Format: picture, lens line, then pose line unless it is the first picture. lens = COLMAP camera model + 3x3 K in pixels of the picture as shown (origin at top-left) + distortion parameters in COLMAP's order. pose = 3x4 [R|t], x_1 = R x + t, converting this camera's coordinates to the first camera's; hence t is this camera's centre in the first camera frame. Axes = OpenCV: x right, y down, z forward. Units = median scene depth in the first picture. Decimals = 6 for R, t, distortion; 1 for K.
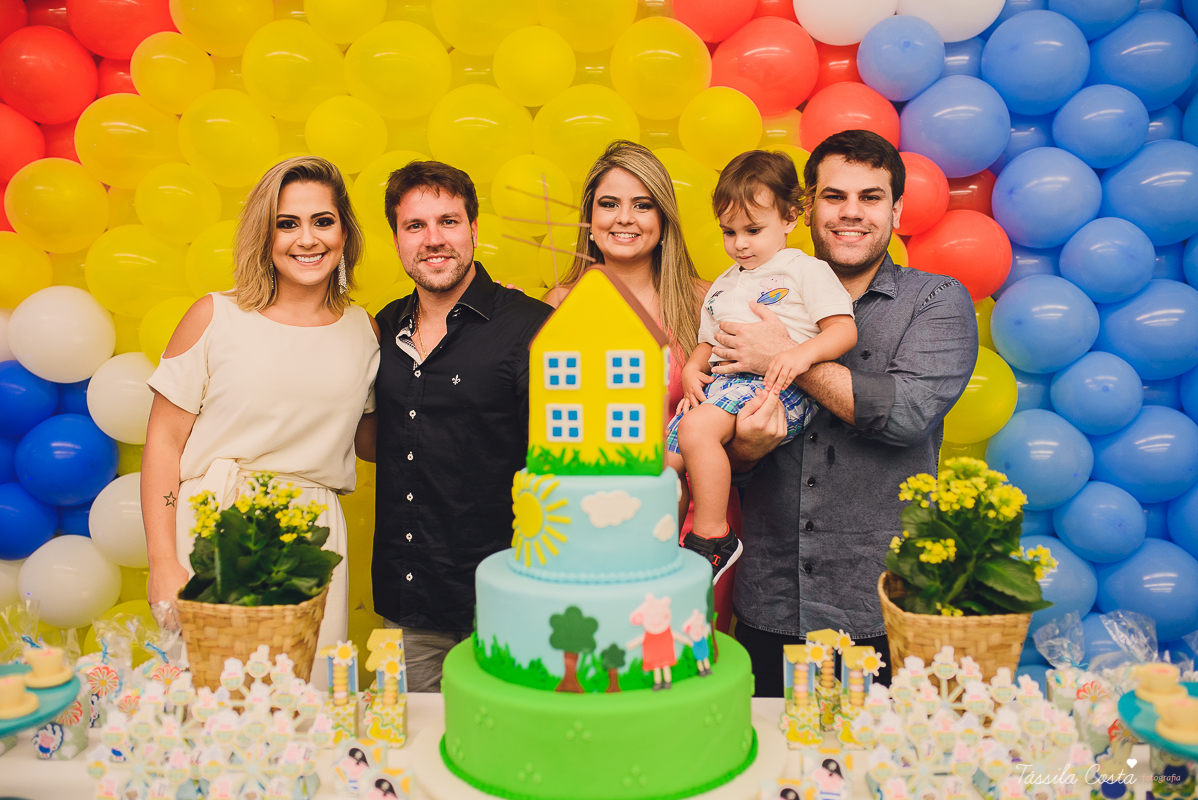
lens RADIAL K [[1184.4, 0, 606.0], [0, 1184.4, 411.5], [0, 0, 1]] dist [-0.000236, 0.000000]
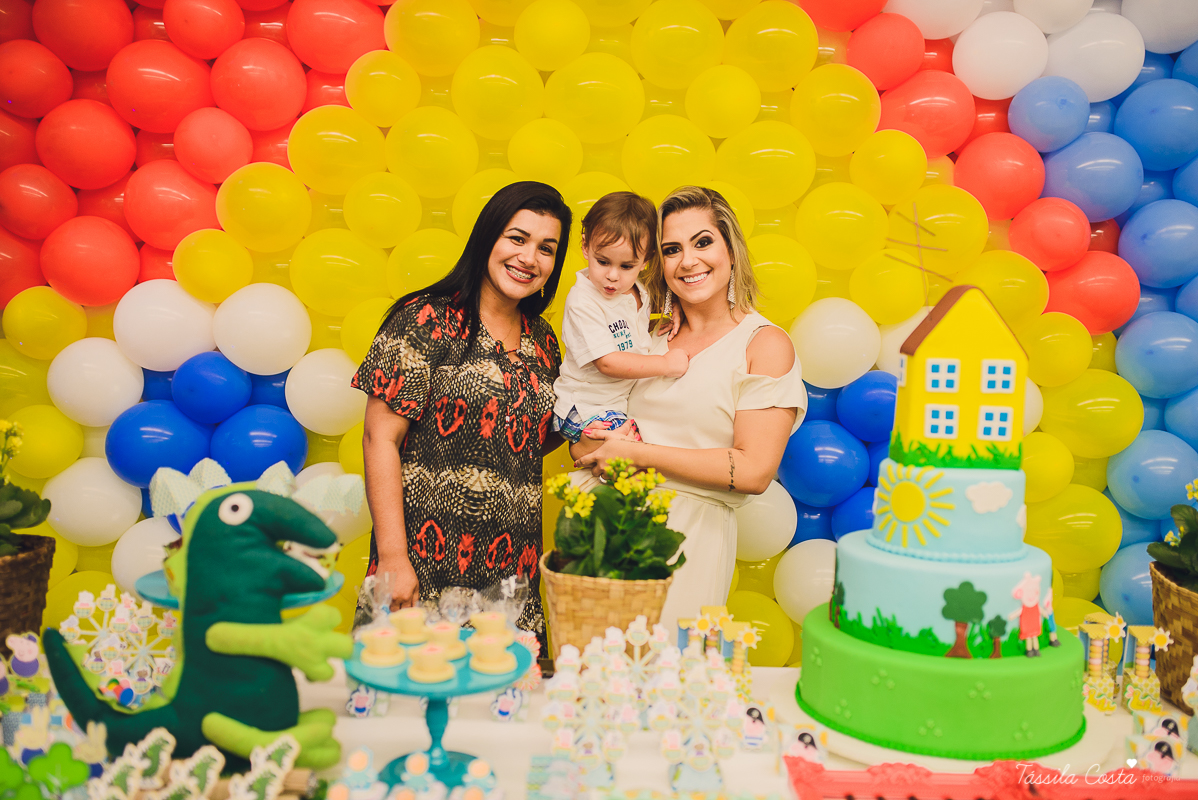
lens RADIAL K [[1184.4, 0, 506.7], [0, 1184.4, 390.8], [0, 0, 1]] dist [-0.000236, 0.000000]
pose [[0.994607, 0.034576, 0.097782, -0.523740], [-0.031021, 0.998810, -0.037639, 0.033489], [-0.098967, 0.034403, 0.994496, -0.088279]]
